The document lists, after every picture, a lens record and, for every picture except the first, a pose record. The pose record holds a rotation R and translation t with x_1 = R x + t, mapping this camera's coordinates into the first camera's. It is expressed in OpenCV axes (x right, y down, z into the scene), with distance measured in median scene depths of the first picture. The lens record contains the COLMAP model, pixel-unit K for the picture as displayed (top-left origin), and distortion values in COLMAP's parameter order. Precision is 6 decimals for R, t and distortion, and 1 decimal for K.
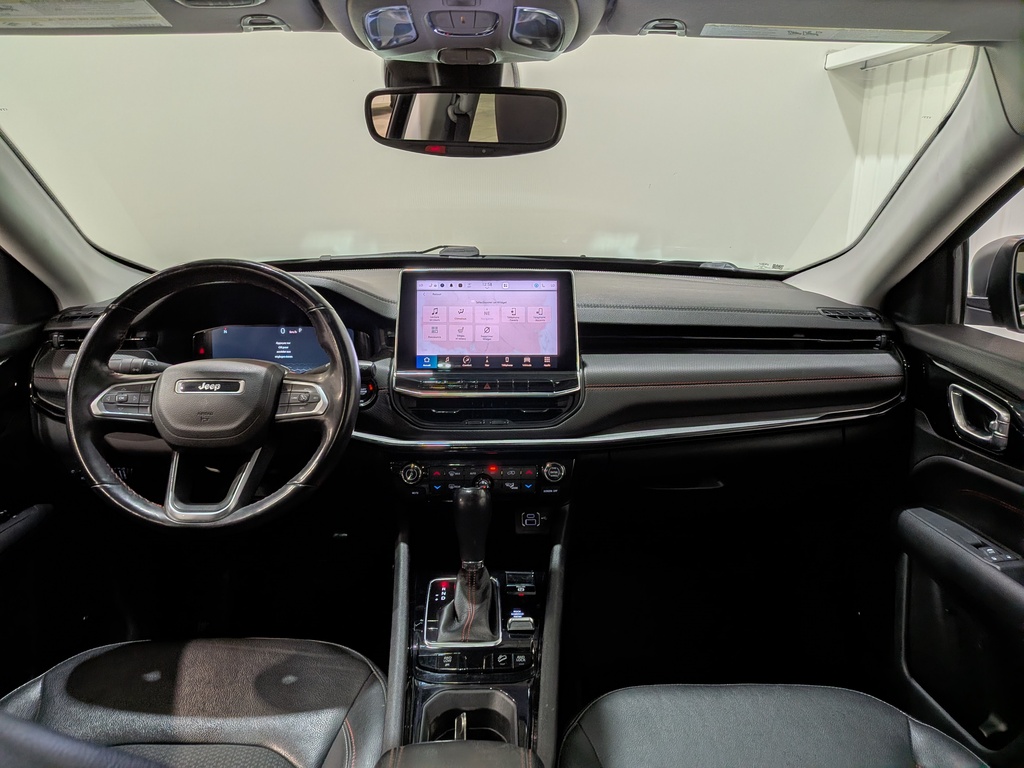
lens RADIAL K [[740.8, 0, 502.5], [0, 740.8, 374.6], [0, 0, 1]] dist [0.076667, -0.126712]
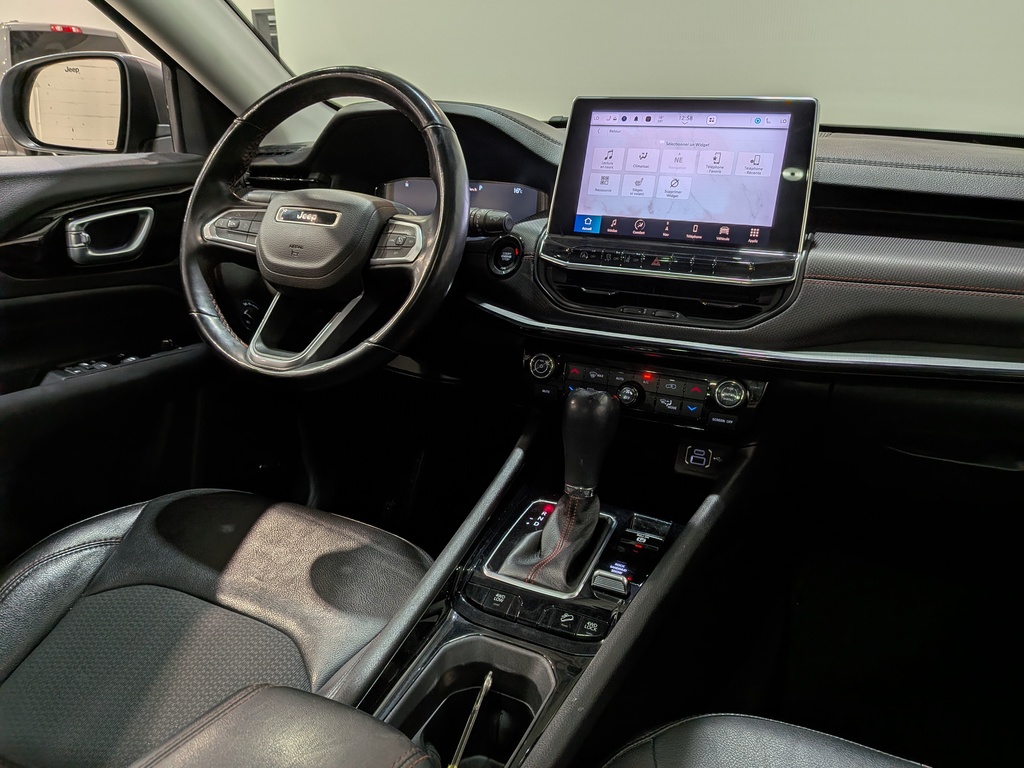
lens RADIAL K [[743.3, 0, 511.8], [0, 743.3, 396.3], [0, 0, 1]] dist [0.077079, -0.132183]
pose [[0.892676, 0.168076, -0.418188, 0.196449], [-0.123425, 0.983557, 0.131839, 0.072450], [0.433470, -0.066075, 0.898742, 0.308376]]
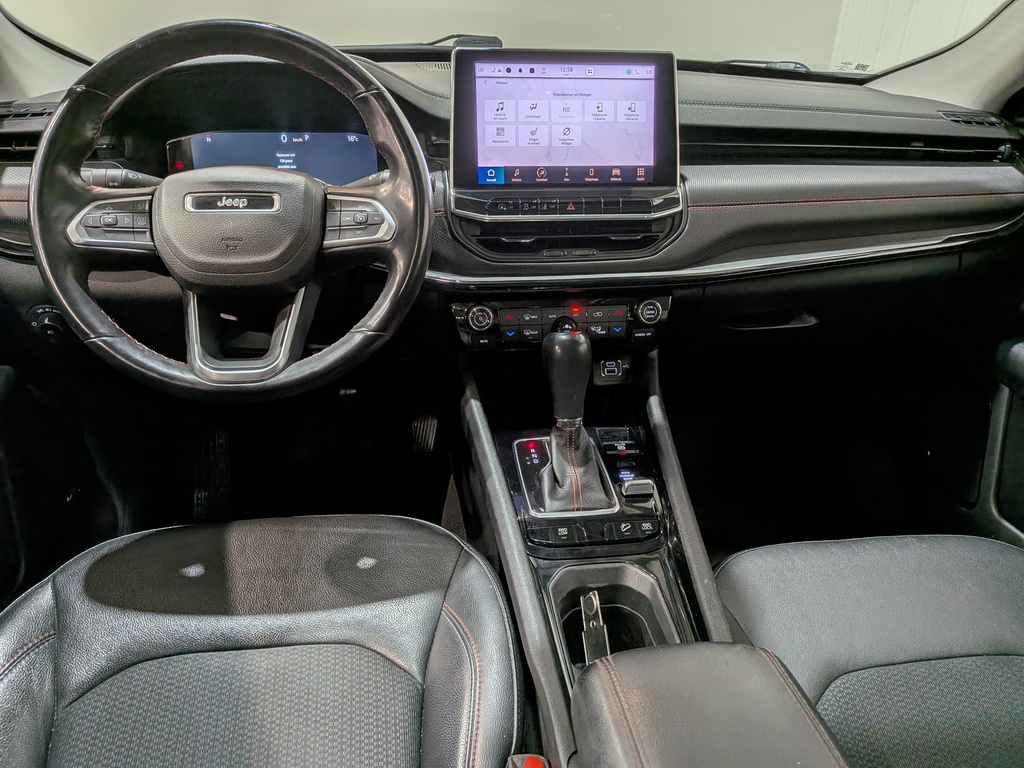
lens RADIAL K [[743.3, 0, 511.8], [0, 743.3, 396.3], [0, 0, 1]] dist [0.077079, -0.132183]
pose [[0.993568, -0.034811, 0.107751, -0.195399], [0.009471, 0.973787, 0.227263, 0.034809], [-0.112837, -0.224781, 0.967854, 0.200135]]
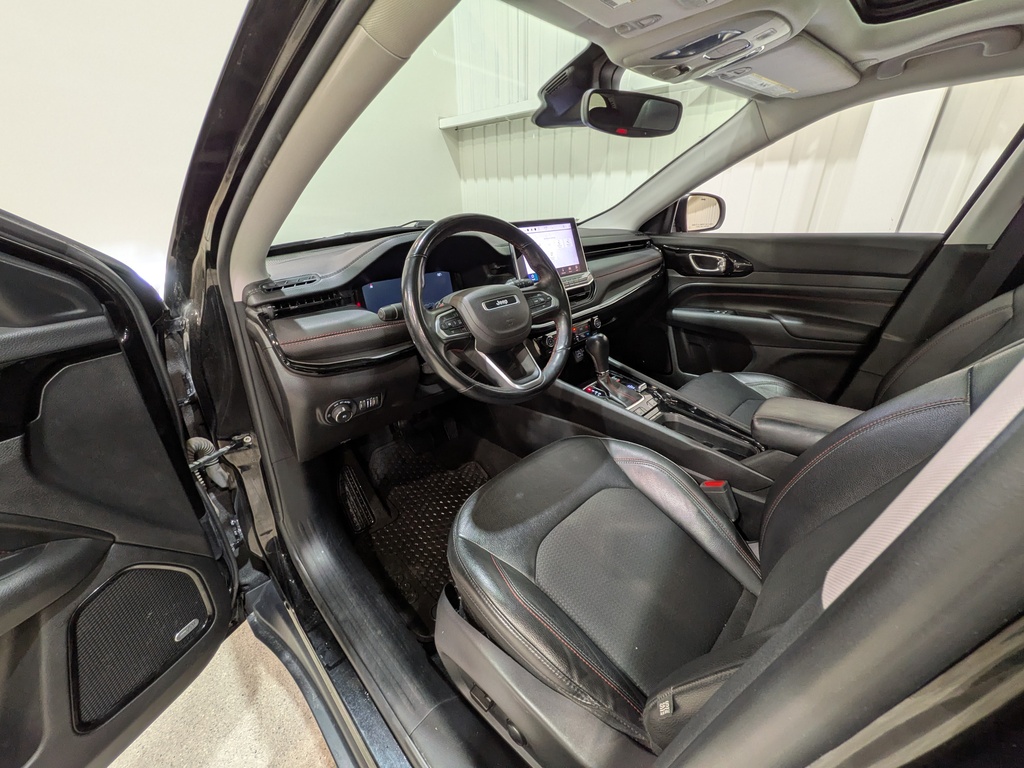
lens RADIAL K [[403.3, 0, 512.0], [0, 403.3, 384.0], [0, 0, 1]] dist [-0.000351, 0.000001]
pose [[0.726159, -0.306850, 0.615253, -0.871759], [0.204504, 0.950775, 0.232820, -0.011009], [-0.656408, -0.043242, 0.753166, 0.368036]]
